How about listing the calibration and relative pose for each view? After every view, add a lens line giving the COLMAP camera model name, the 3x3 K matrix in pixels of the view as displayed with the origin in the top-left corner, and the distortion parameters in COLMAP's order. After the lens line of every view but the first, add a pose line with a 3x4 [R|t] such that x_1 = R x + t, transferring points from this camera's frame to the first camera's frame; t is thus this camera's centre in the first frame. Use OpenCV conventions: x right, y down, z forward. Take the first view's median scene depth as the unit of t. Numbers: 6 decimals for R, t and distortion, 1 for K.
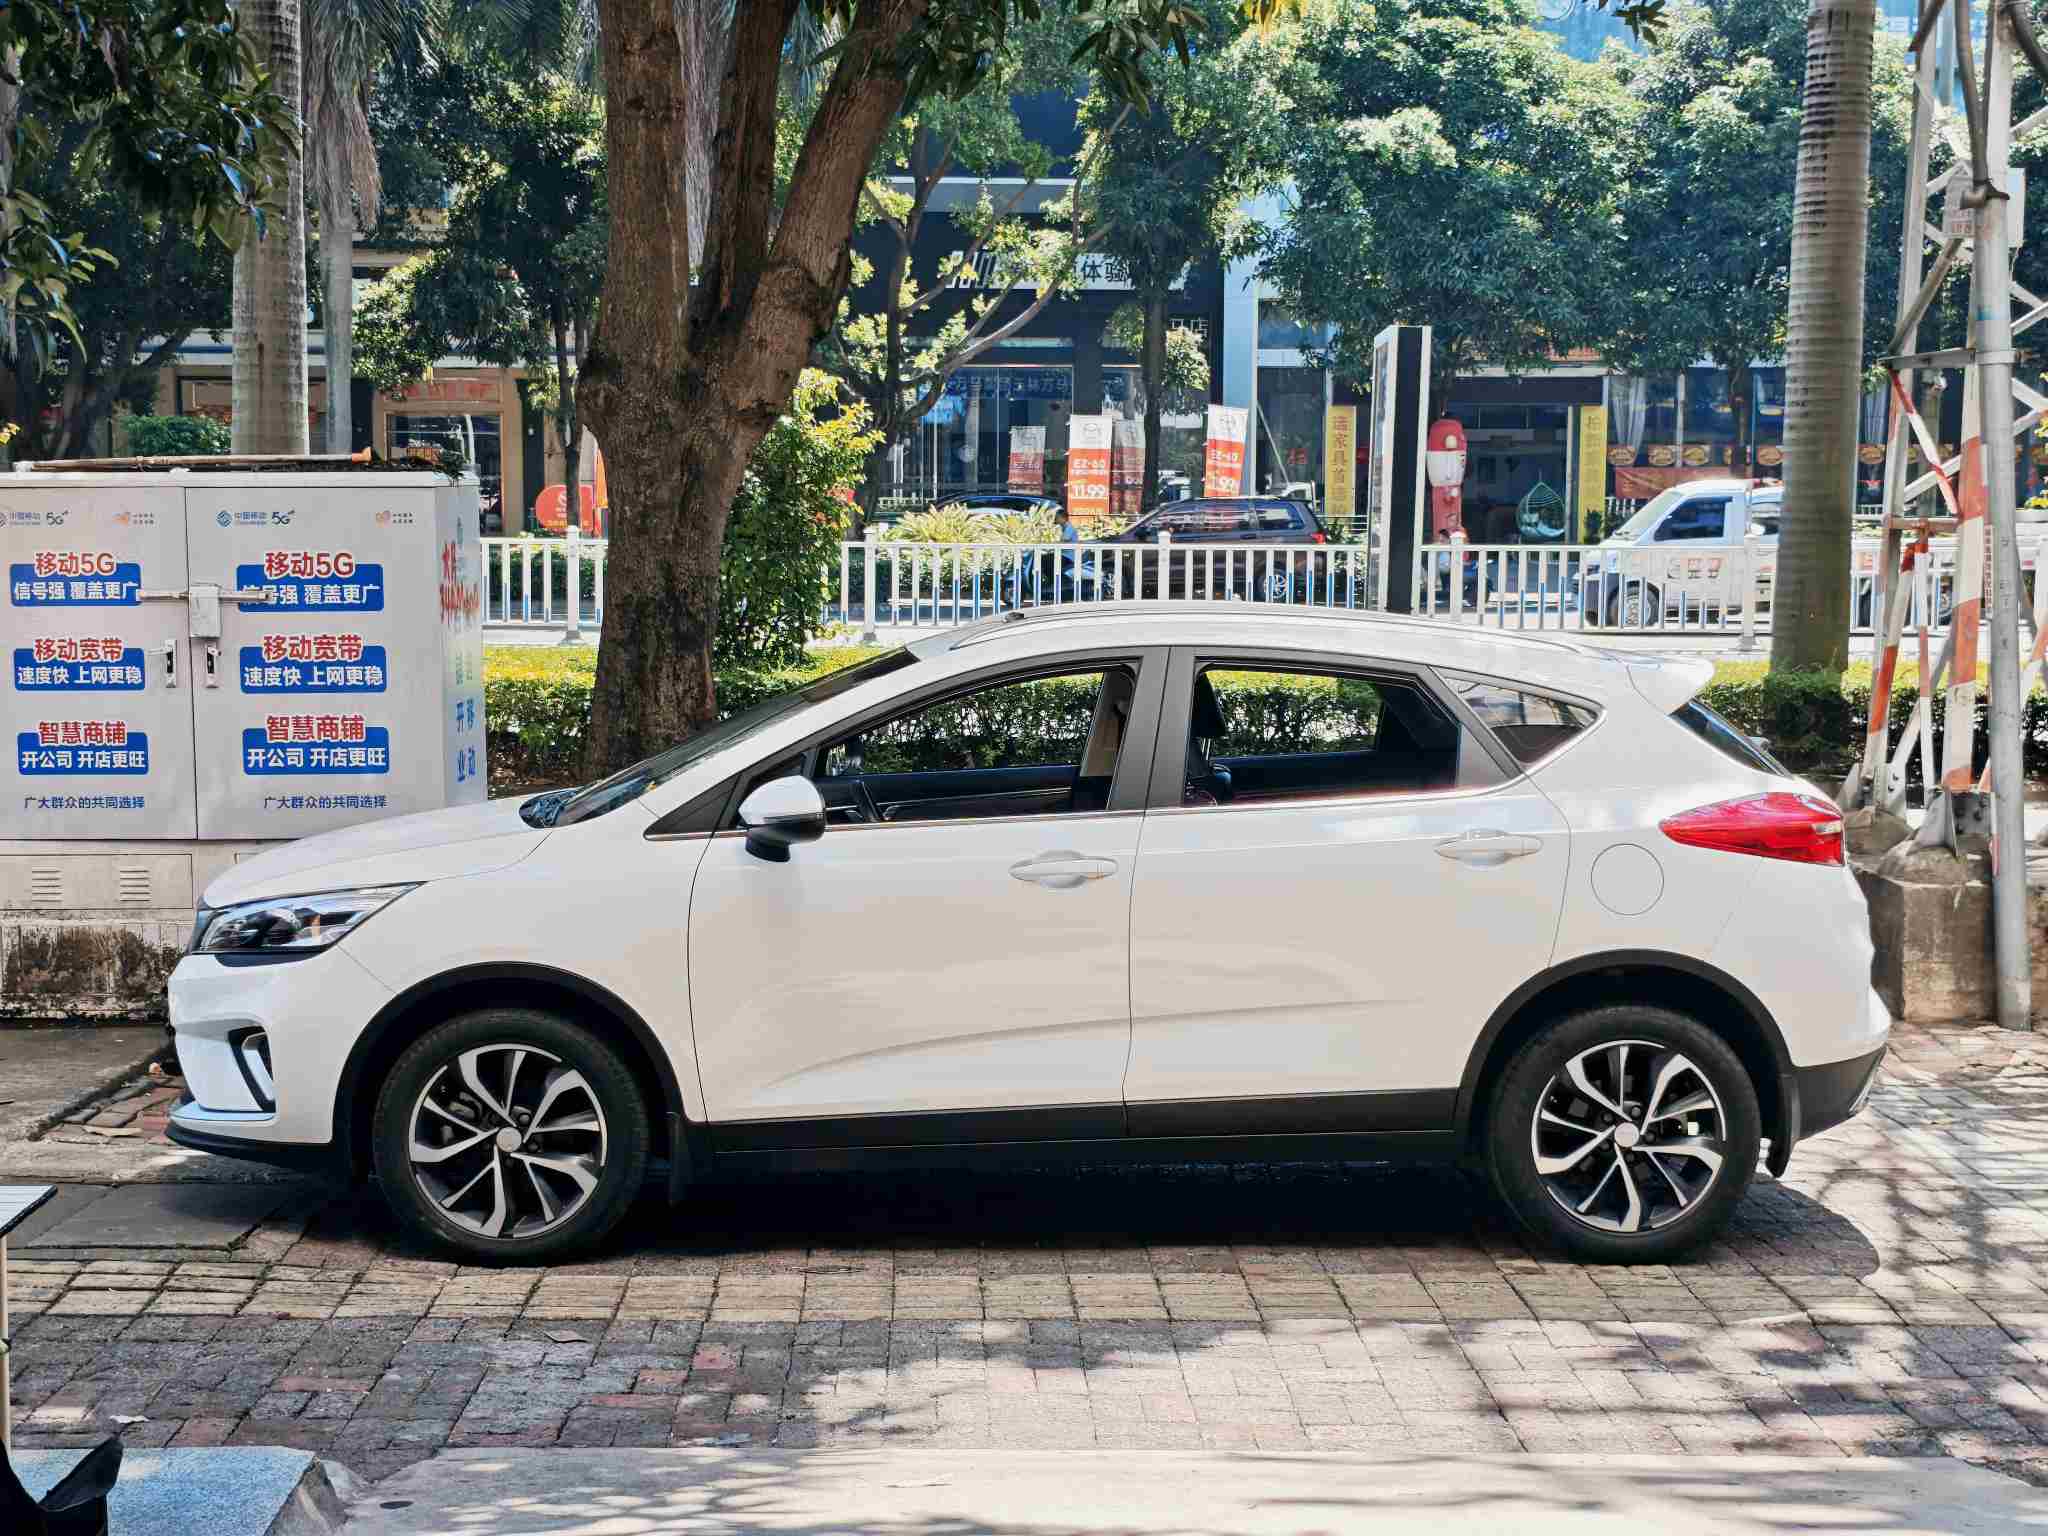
lens RADIAL K [[3161.4, 0, 1016.9], [0, 3161.4, 773.3], [0, 0, 1]] dist [0.058078, 0.000000]
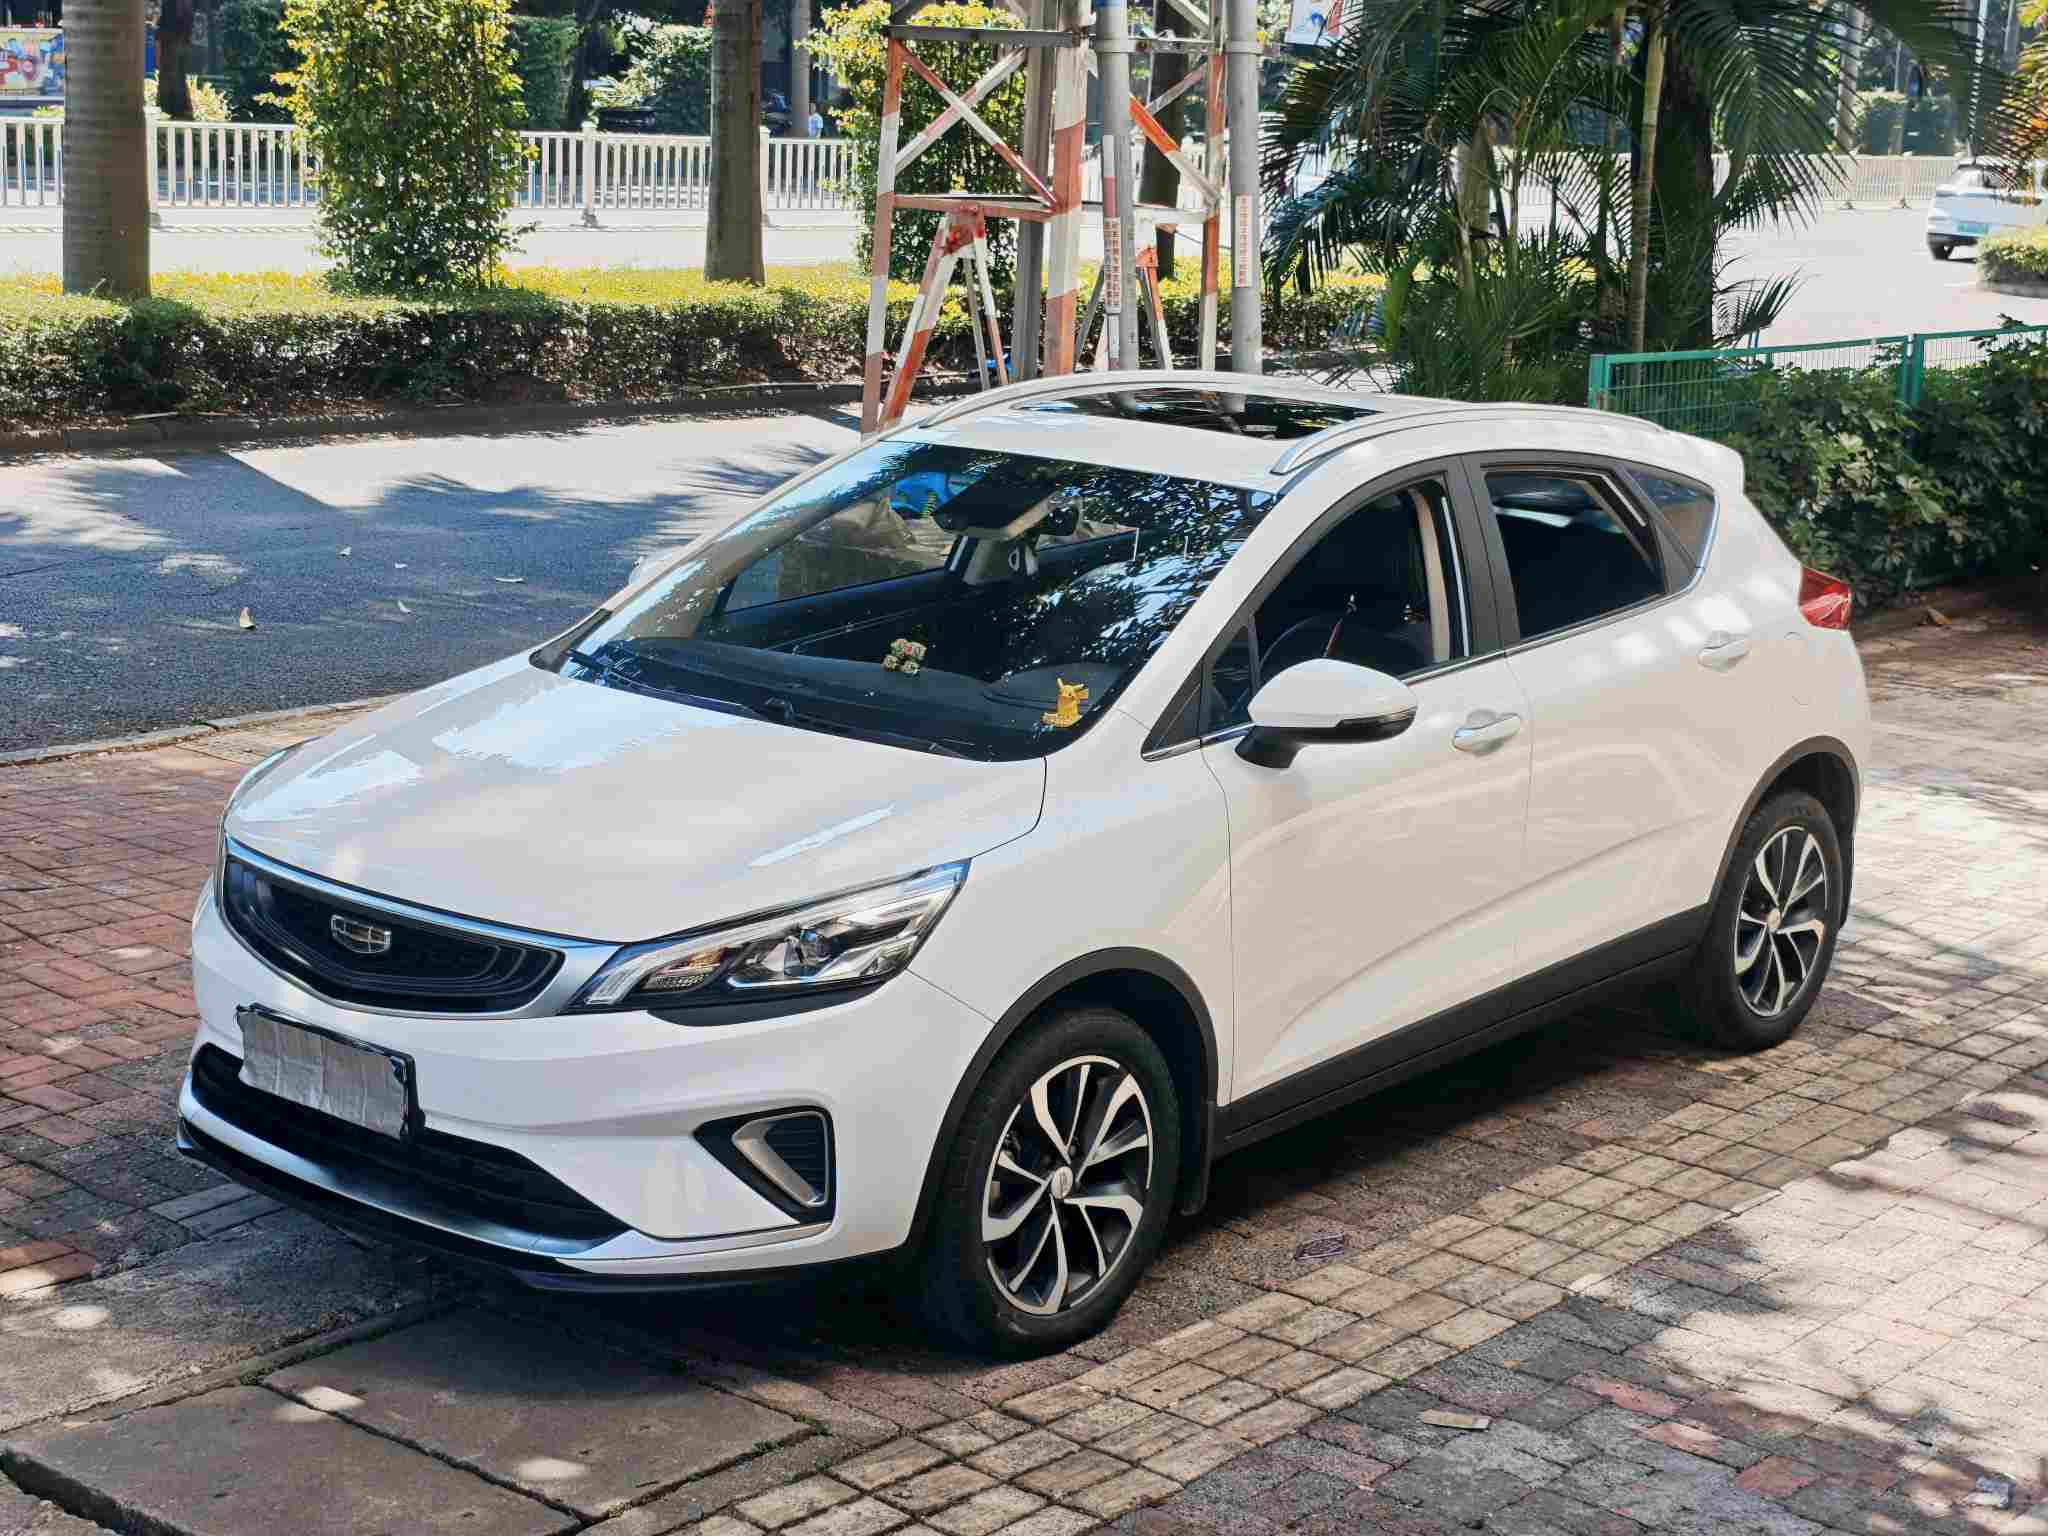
lens RADIAL K [[3161.4, 0, 1018.7], [0, 3161.4, 765.6], [0, 0, 1]] dist [0.058078, 0.000000]
pose [[0.671179, -0.133929, 0.729097, -0.266887], [0.024755, 0.987045, 0.158523, -0.038082], [-0.740882, -0.088348, 0.665799, 0.199705]]
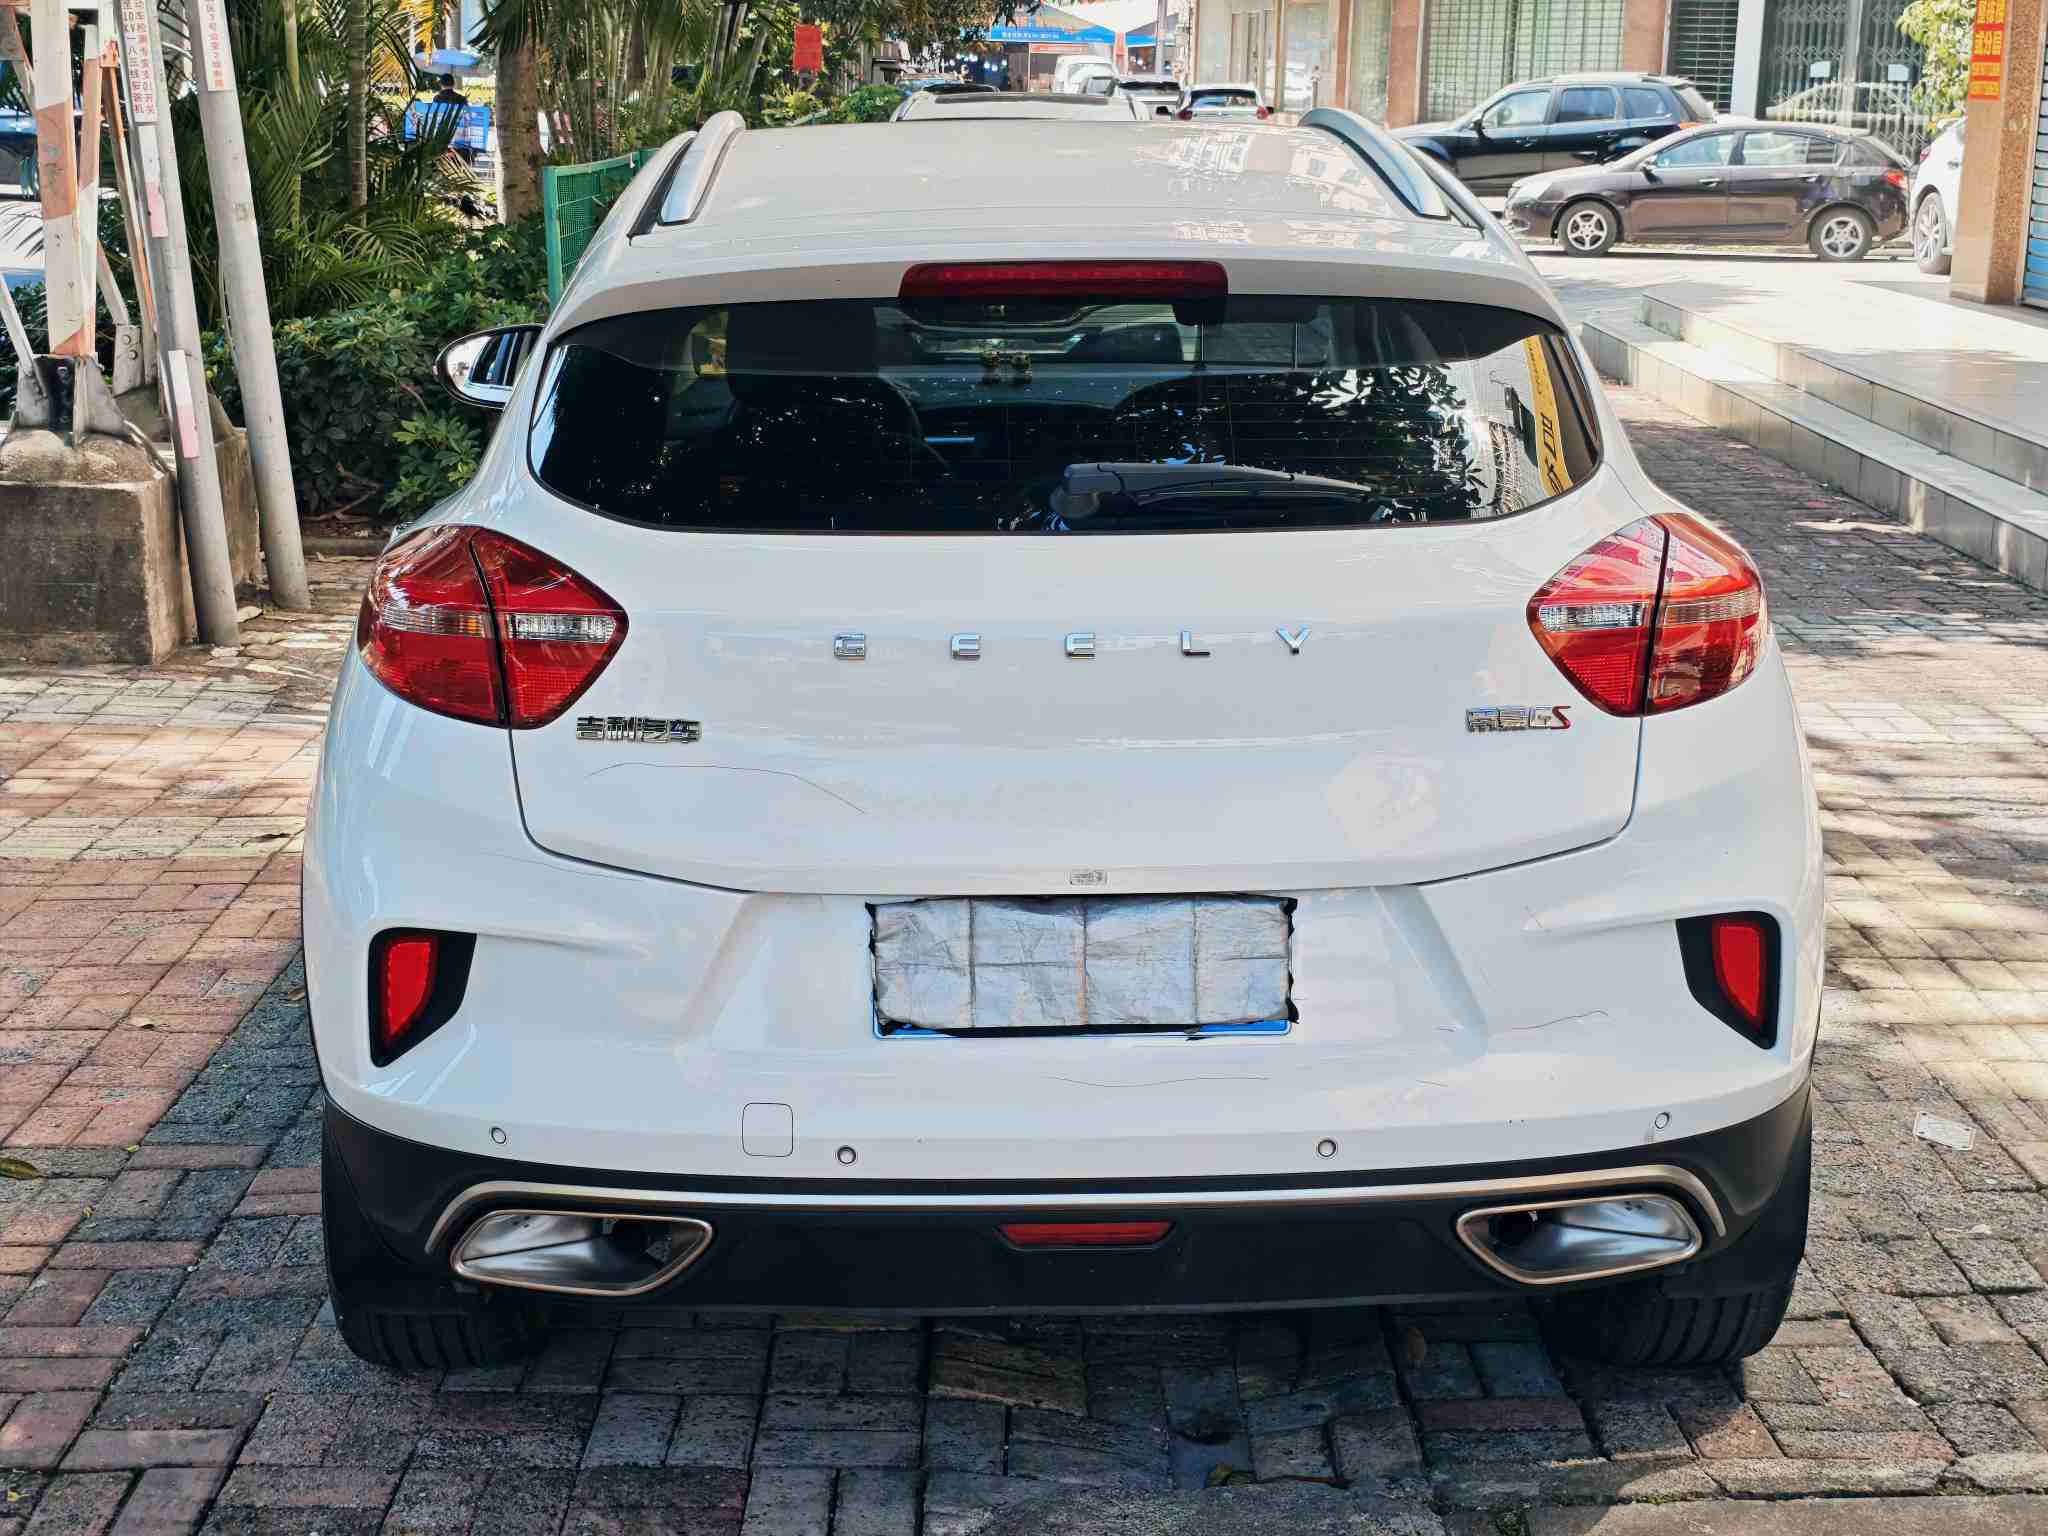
lens RADIAL K [[3161.4, 0, 1012.2], [0, 3161.4, 756.9], [0, 0, 1]] dist [0.058078, 0.000000]
pose [[0.038419, -0.217784, 0.975240, -0.267074], [0.067672, 0.974288, 0.214905, -0.028670], [-0.996968, 0.057740, 0.052169, 0.442454]]
